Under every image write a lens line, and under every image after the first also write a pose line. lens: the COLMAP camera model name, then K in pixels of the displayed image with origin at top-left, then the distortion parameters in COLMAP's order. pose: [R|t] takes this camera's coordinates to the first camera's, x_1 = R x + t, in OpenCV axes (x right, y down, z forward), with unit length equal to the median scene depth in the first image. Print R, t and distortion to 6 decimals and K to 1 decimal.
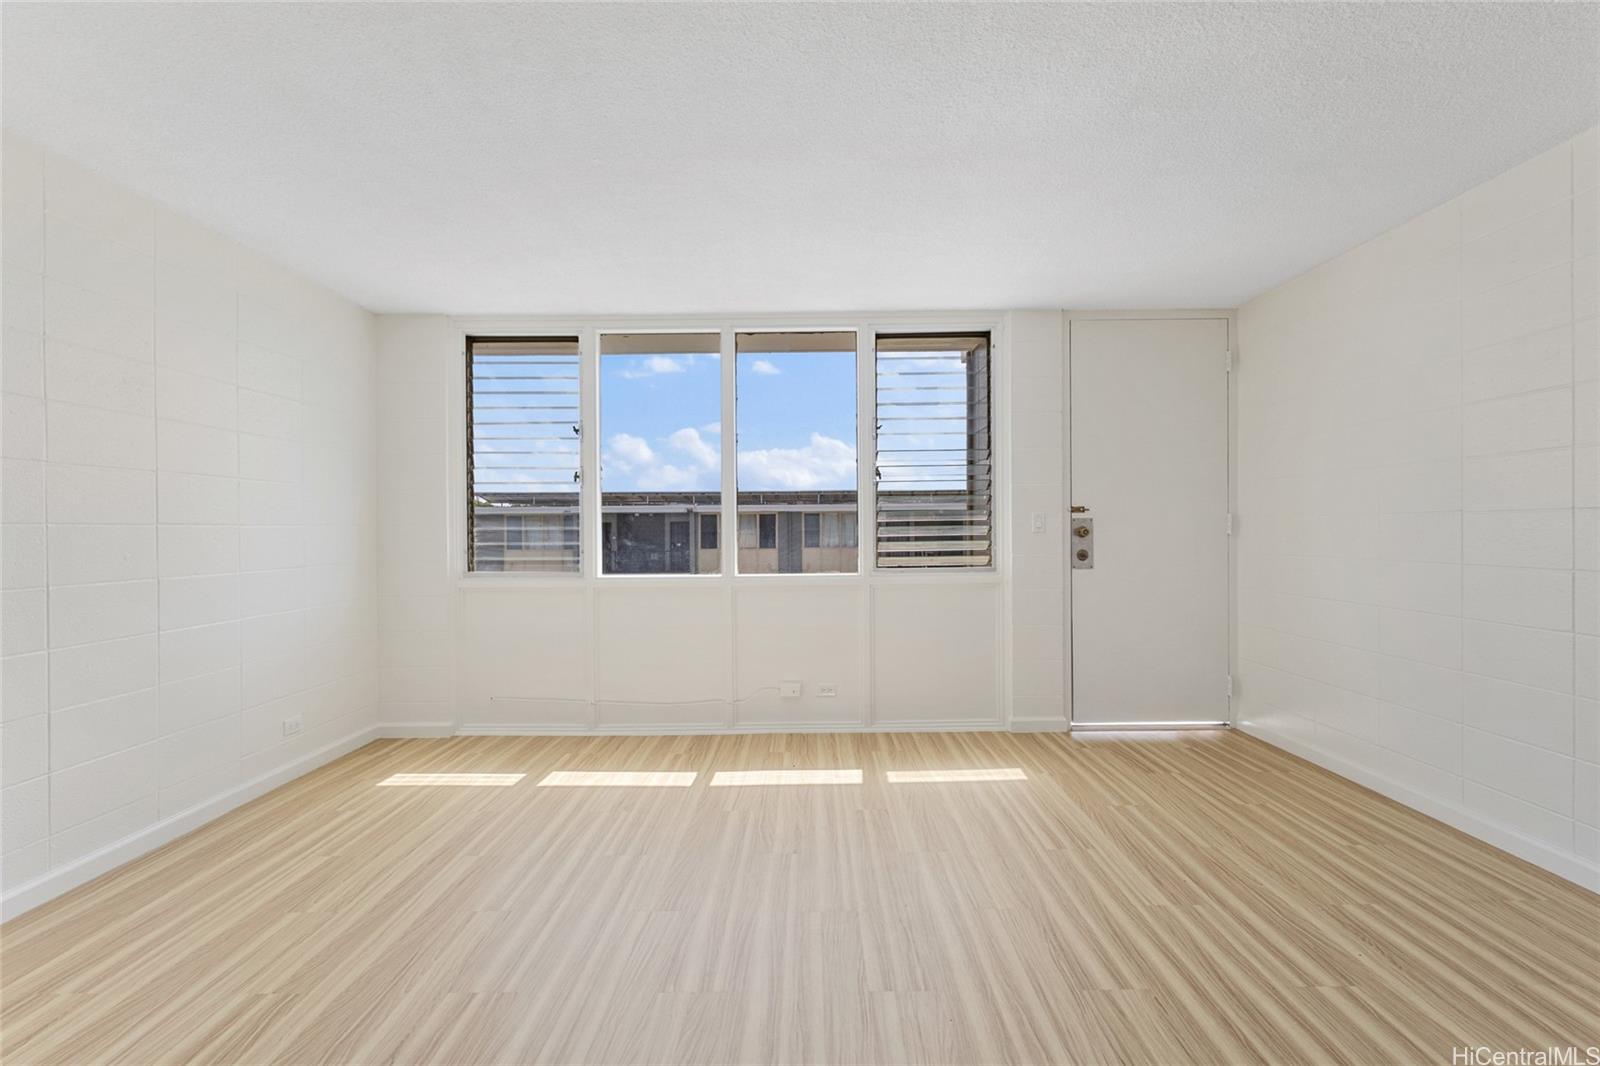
lens RADIAL K [[740.0, 0, 806.1], [0, 740.0, 530.6], [0, 0, 1]] dist [0.001060, 0.000804]
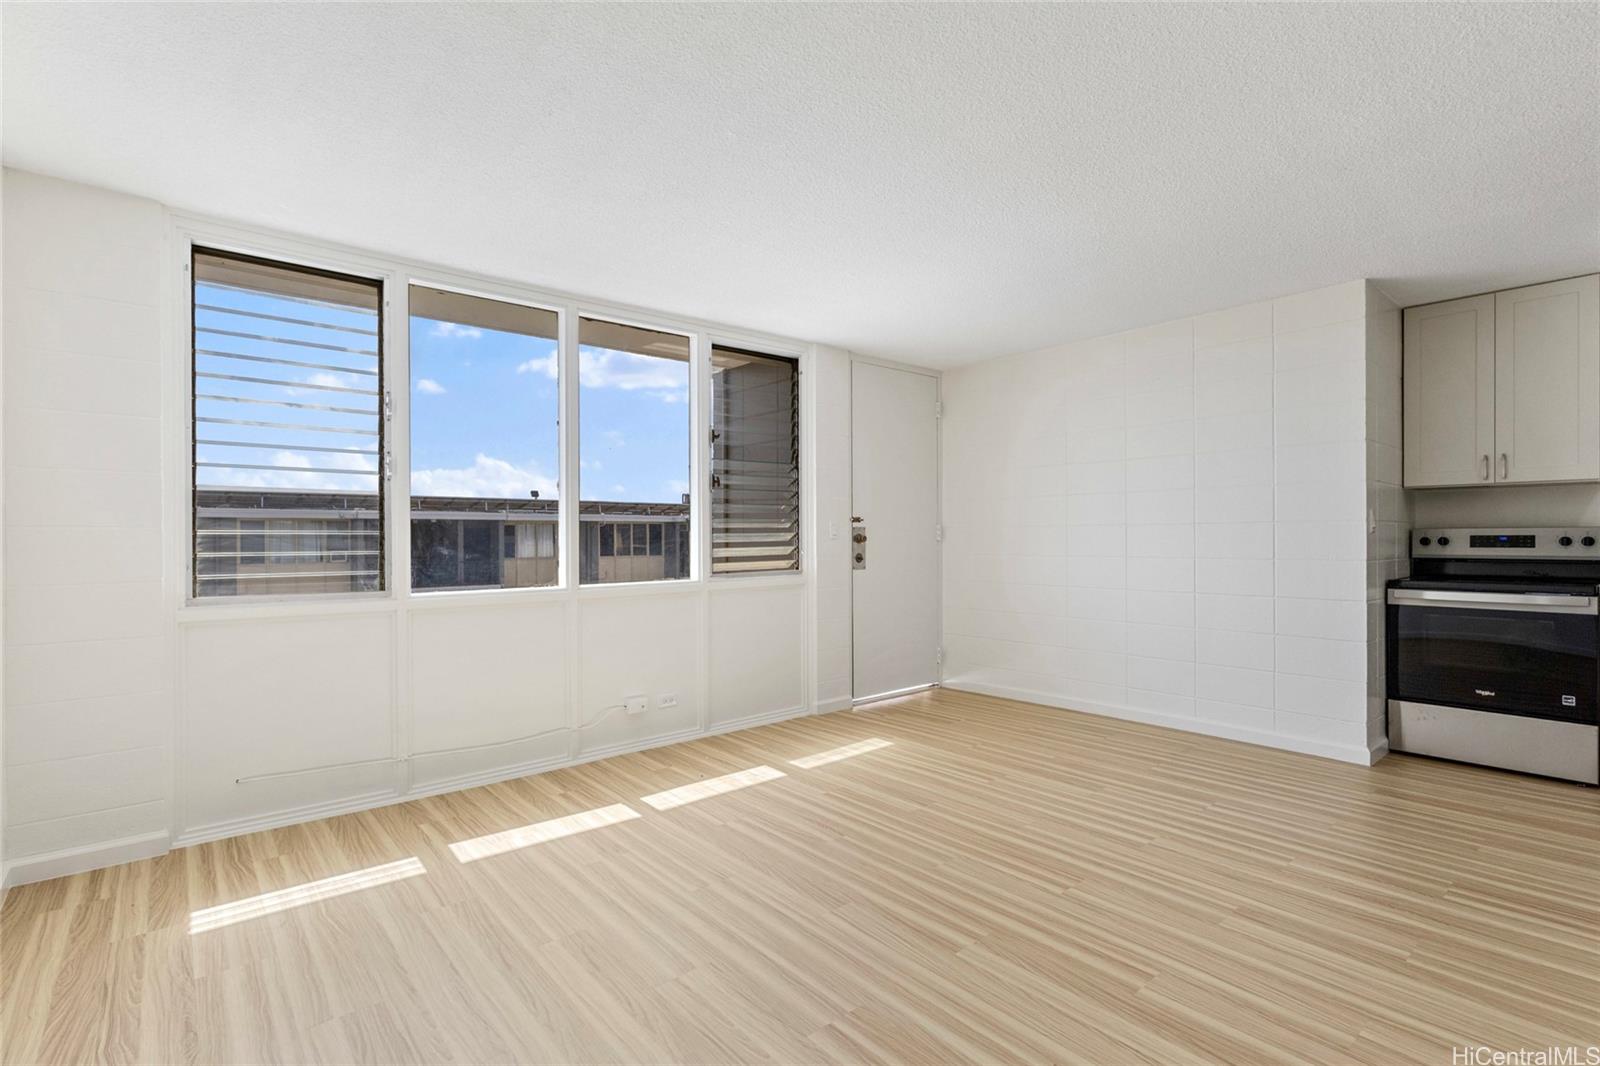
lens RADIAL K [[754.6, 0, 800.0], [0, 754.6, 533.0], [0, 0, 1]] dist [0.000473, 0.000471]
pose [[0.760560, 0.006163, 0.649239, -0.536036], [0.002586, 0.999918, -0.012521, 0.008853], [-0.649263, 0.011202, 0.760482, 0.145944]]
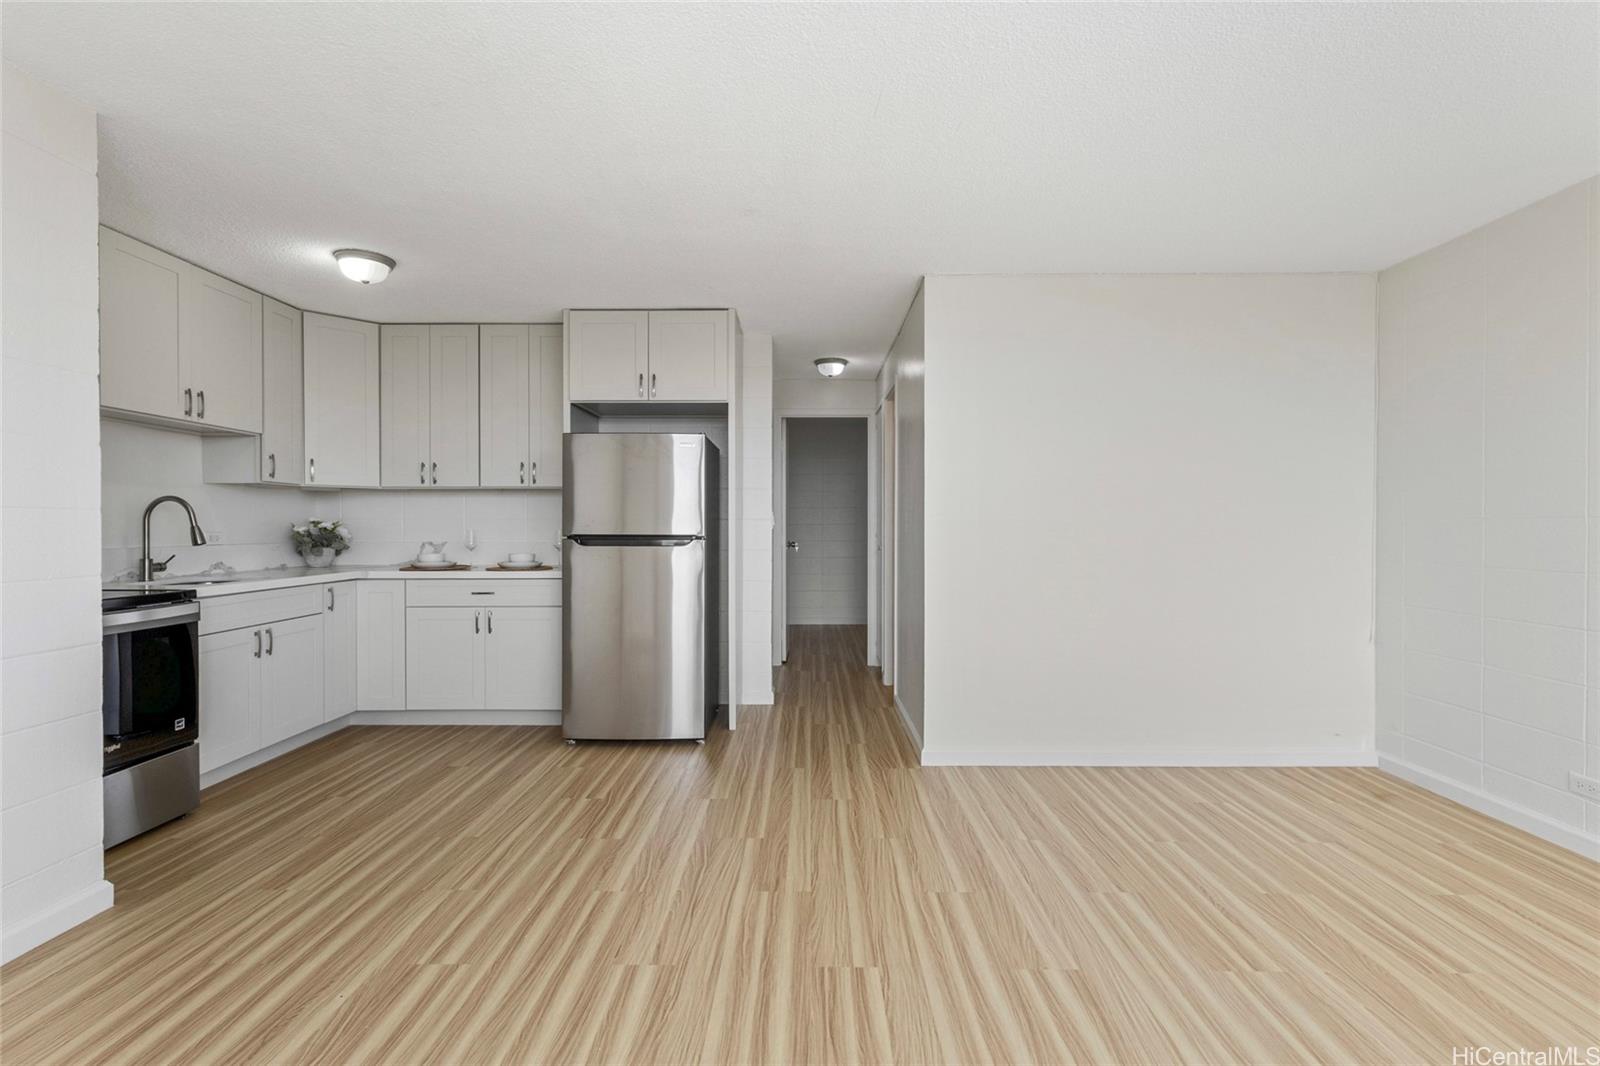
lens RADIAL K [[740.0, 0, 806.1], [0, 740.0, 530.6], [0, 0, 1]] dist [0.001060, 0.000804]
pose [[-0.999955, 0.007285, -0.006133, 0.091772], [0.007228, 0.999931, 0.009269, -0.003087], [0.006200, 0.009225, -0.999938, 0.994950]]
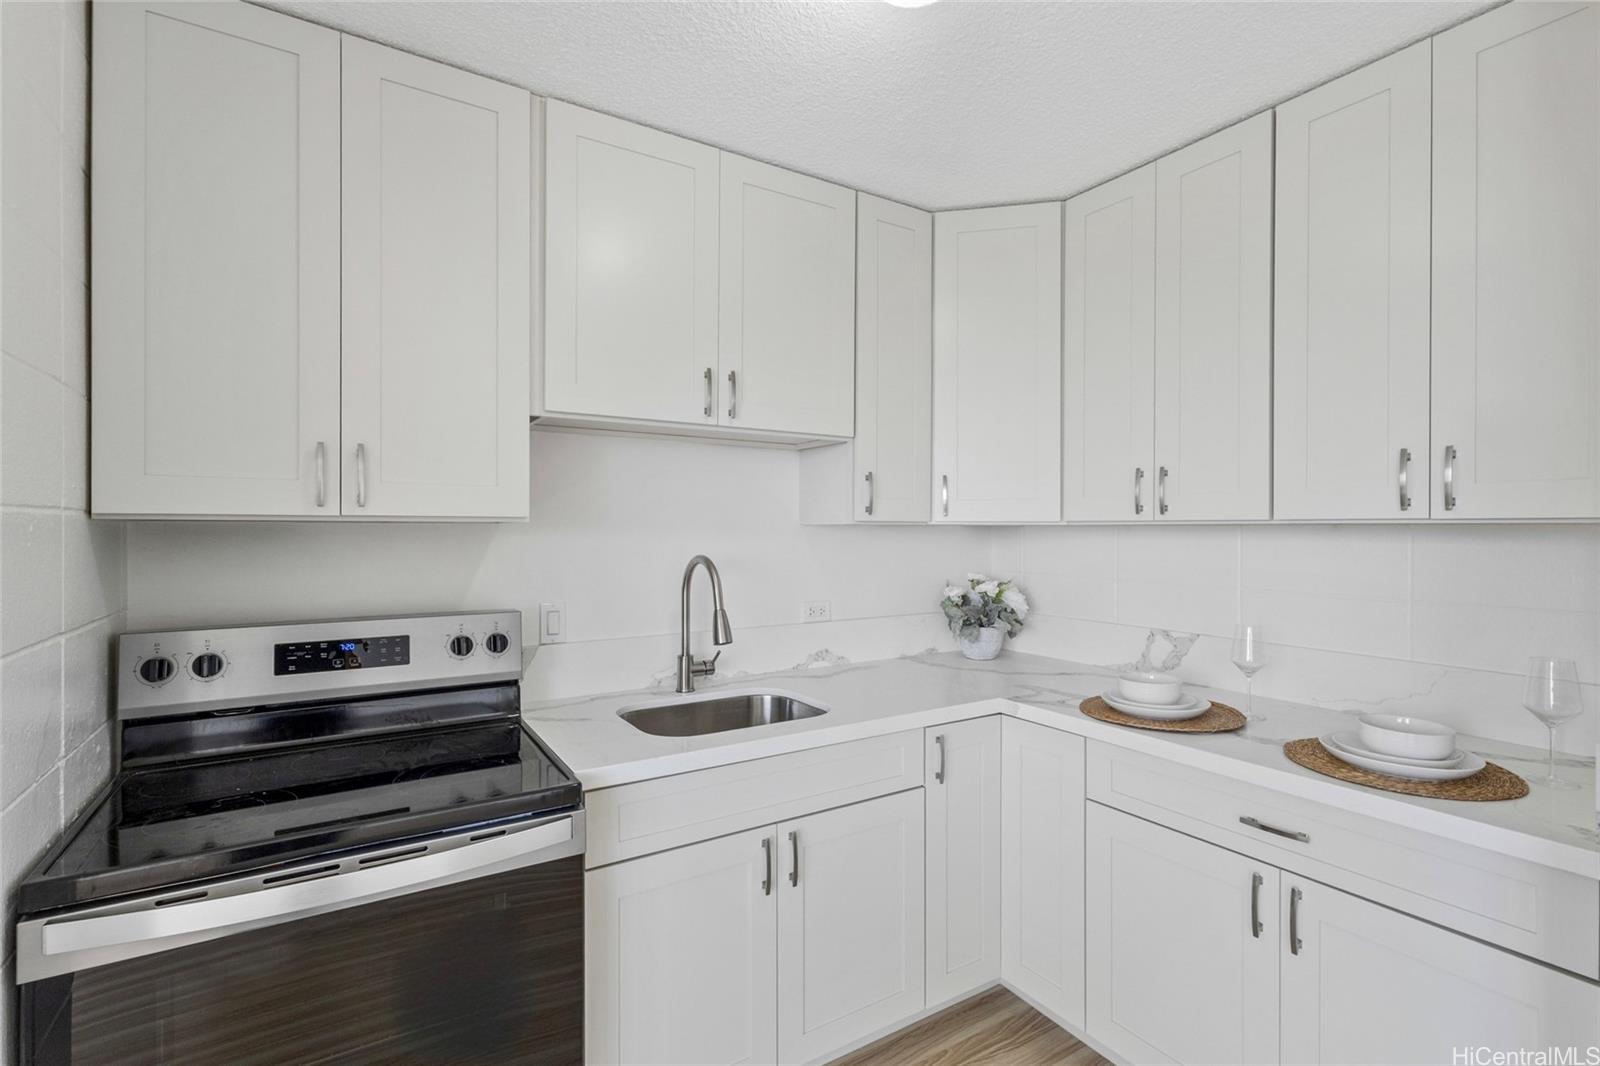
lens RADIAL K [[740.0, 0, 806.1], [0, 740.0, 530.6], [0, 0, 1]] dist [0.001060, 0.000804]
pose [[-0.539011, 0.003766, 0.842290, 0.367653], [0.005653, 0.999984, -0.000854, -0.059467], [-0.842280, 0.004302, -0.539024, 0.314639]]
